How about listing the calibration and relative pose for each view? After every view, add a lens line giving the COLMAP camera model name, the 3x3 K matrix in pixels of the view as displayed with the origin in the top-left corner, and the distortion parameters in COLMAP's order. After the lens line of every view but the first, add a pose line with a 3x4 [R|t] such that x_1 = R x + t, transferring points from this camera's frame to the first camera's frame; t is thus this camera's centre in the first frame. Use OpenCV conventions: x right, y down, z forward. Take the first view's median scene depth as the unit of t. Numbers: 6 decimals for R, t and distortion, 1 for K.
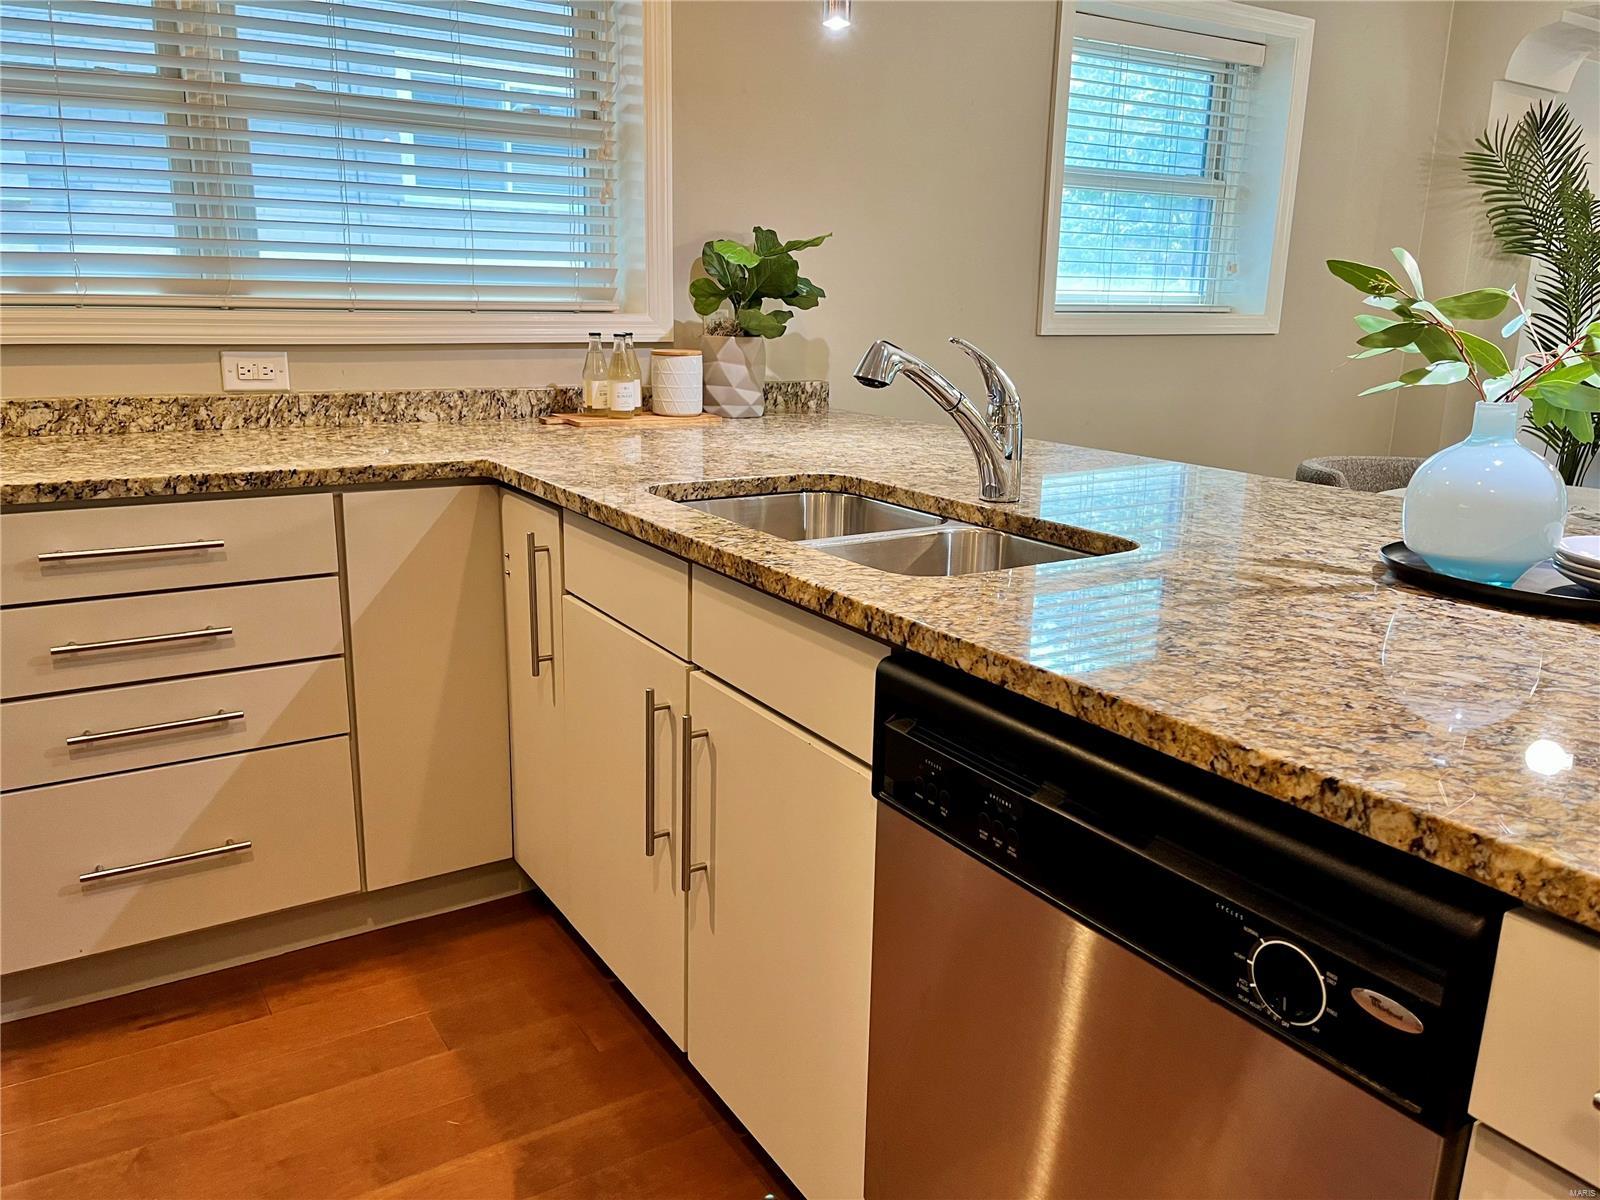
lens RADIAL K [[1251.8, 0, 802.4], [0, 1251.8, 599.5], [0, 0, 1]] dist [0.042423, -0.061086]
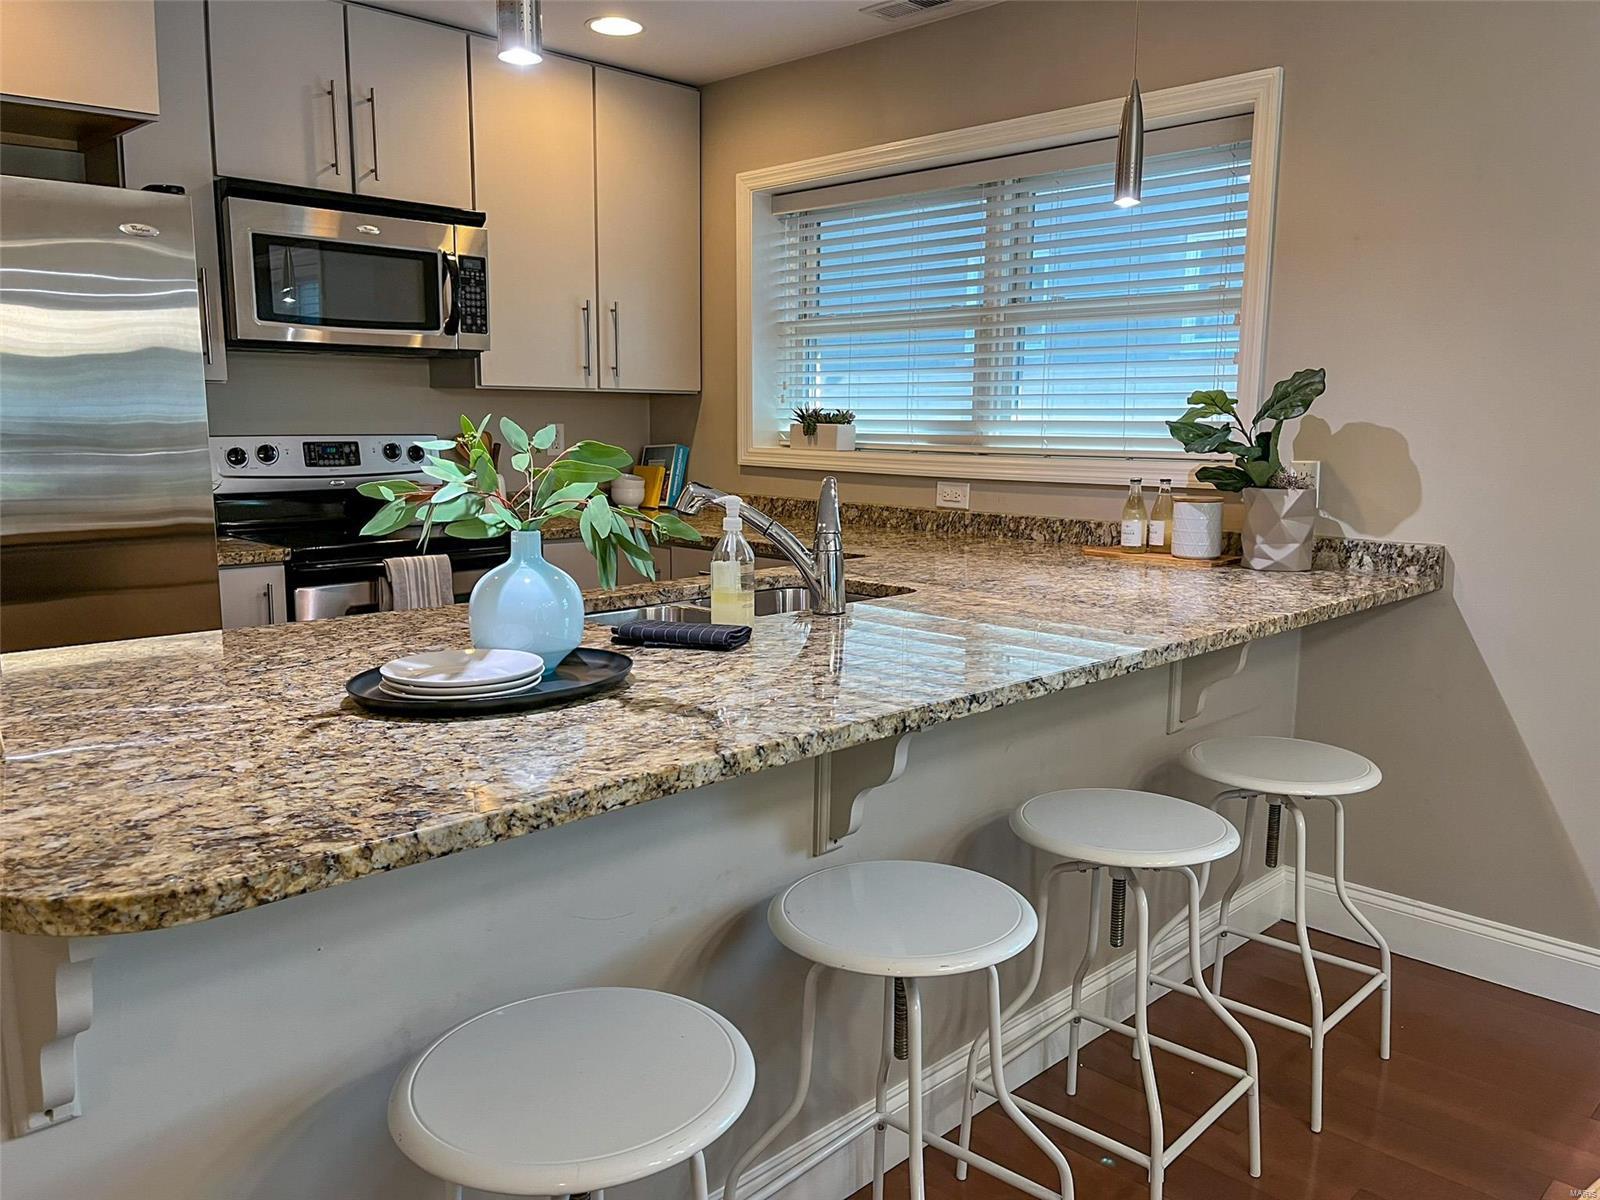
lens RADIAL K [[1251.8, 0, 803.0], [0, 1251.8, 617.1], [0, 0, 1]] dist [0.042423, -0.061086]
pose [[0.201243, 0.128104, -0.971129, 0.958942], [-0.249900, 0.965320, 0.075552, -0.106905], [0.947128, 0.227481, 0.226277, 0.516857]]
